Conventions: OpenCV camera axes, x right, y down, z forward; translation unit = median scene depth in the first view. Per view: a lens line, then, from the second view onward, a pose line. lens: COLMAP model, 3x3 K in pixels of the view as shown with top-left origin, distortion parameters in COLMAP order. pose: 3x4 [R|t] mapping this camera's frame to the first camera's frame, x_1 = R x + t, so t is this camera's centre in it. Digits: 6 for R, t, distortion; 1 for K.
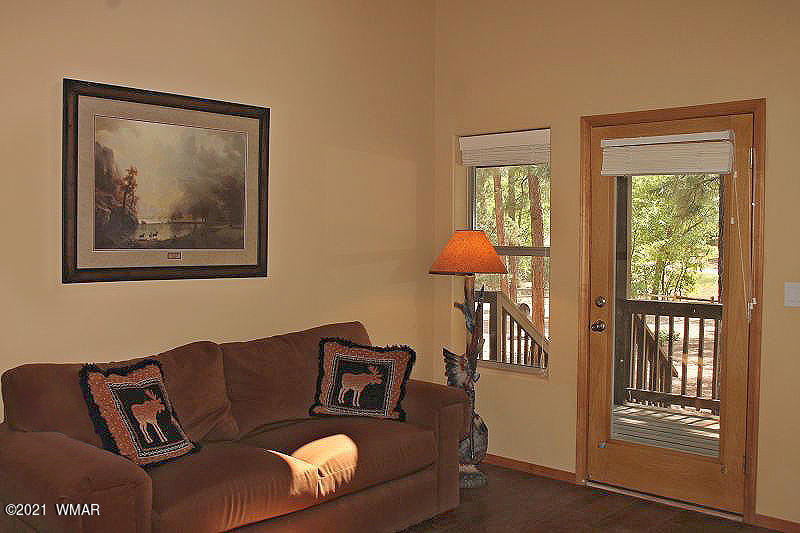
lens RADIAL K [[835.0, 0, 400.0], [0, 835.0, 266.5], [0, 0, 1]] dist [-0.131689, 0.192595]
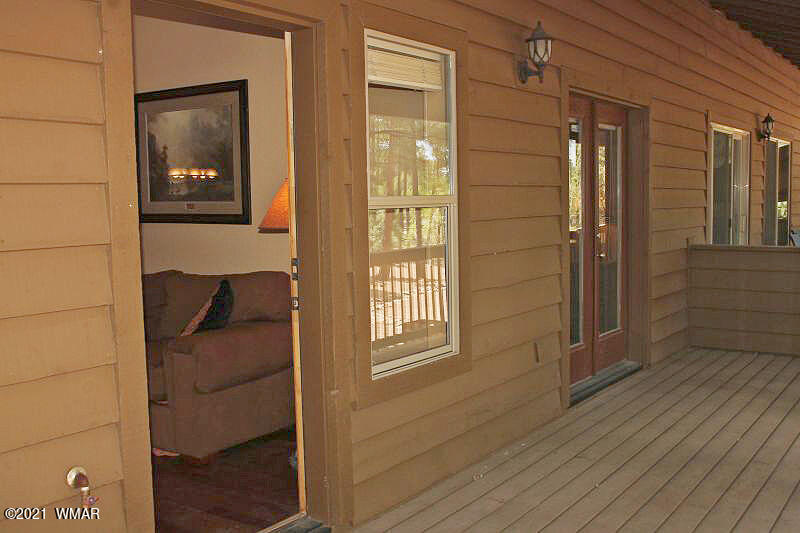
lens RADIAL K [[835.0, 0, 400.0], [0, 835.0, 266.5], [0, 0, 1]] dist [-0.131689, 0.192595]
pose [[0.142553, 0.078295, -0.986686, 1.101661], [-0.016331, 0.996917, 0.076748, -0.023794], [0.989652, 0.005173, 0.143392, 1.120388]]
